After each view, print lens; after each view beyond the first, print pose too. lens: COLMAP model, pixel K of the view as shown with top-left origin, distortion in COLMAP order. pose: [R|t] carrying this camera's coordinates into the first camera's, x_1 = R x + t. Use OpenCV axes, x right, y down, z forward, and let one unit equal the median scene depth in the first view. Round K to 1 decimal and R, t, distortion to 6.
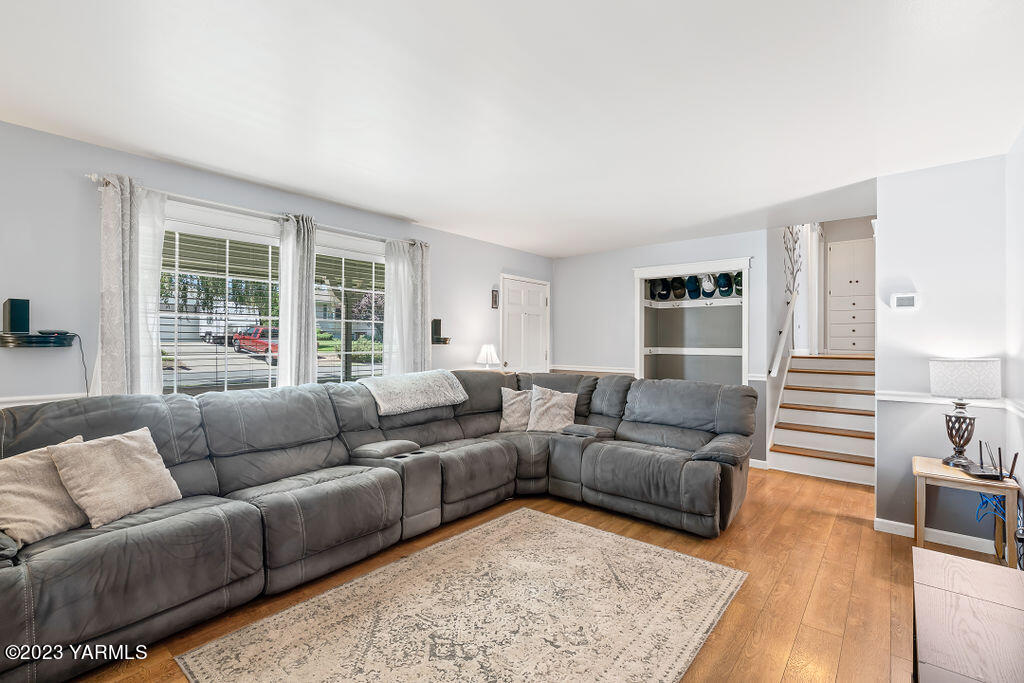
lens RADIAL K [[456.8, 0, 512.0], [0, 456.8, 341.5], [0, 0, 1]] dist [-0.000455, 0.000091]
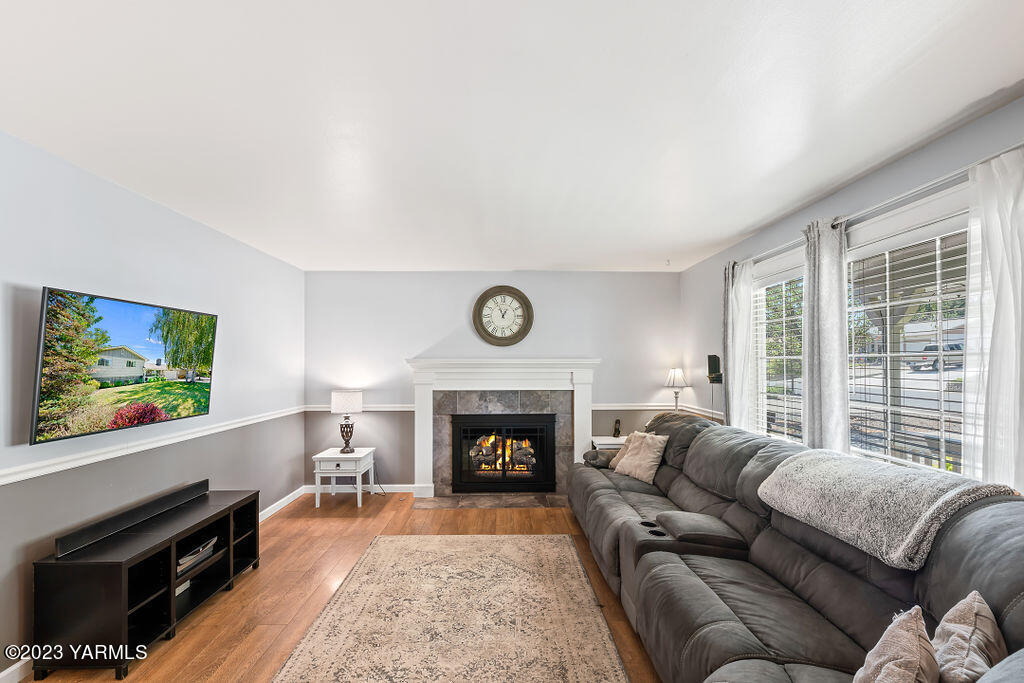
lens RADIAL K [[466.6, 0, 512.9], [0, 466.6, 358.2], [0, 0, 1]] dist [-0.001510, 0.000739]
pose [[-0.754031, -0.008309, -0.656787, 0.676950], [-0.000536, 0.999927, -0.012034, -0.060613], [0.656839, -0.008722, -0.753980, 1.943078]]
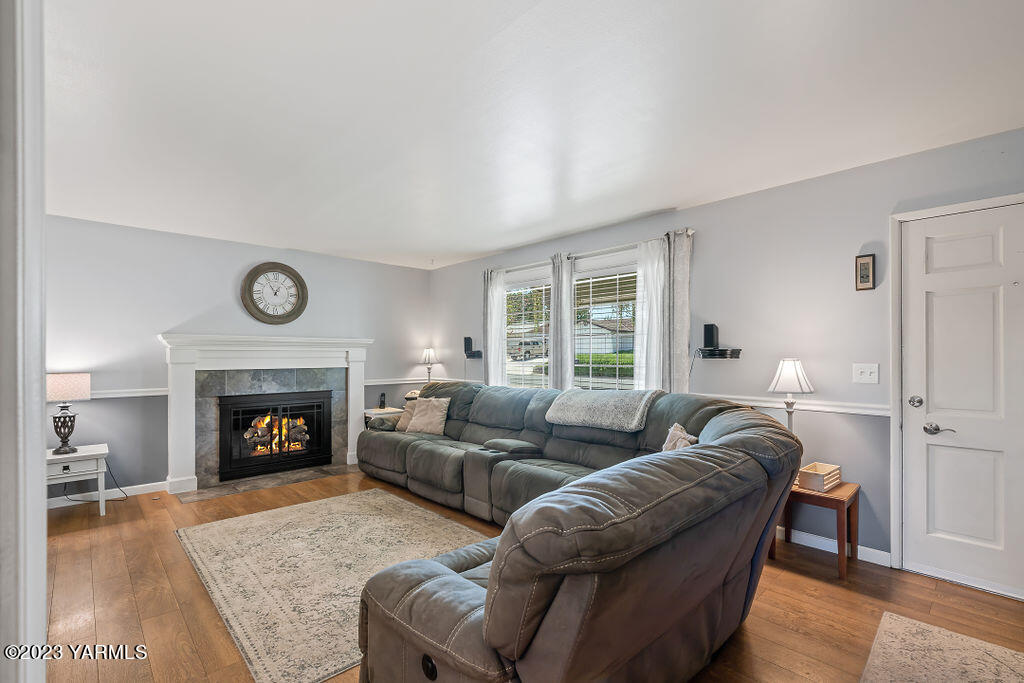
lens RADIAL K [[466.6, 0, 512.9], [0, 466.6, 358.2], [0, 0, 1]] dist [-0.001510, 0.000739]
pose [[-0.121546, 0.004068, -0.992578, 1.275545], [0.000610, 0.999992, 0.004024, 0.005532], [0.992586, -0.000117, -0.121547, 1.599600]]
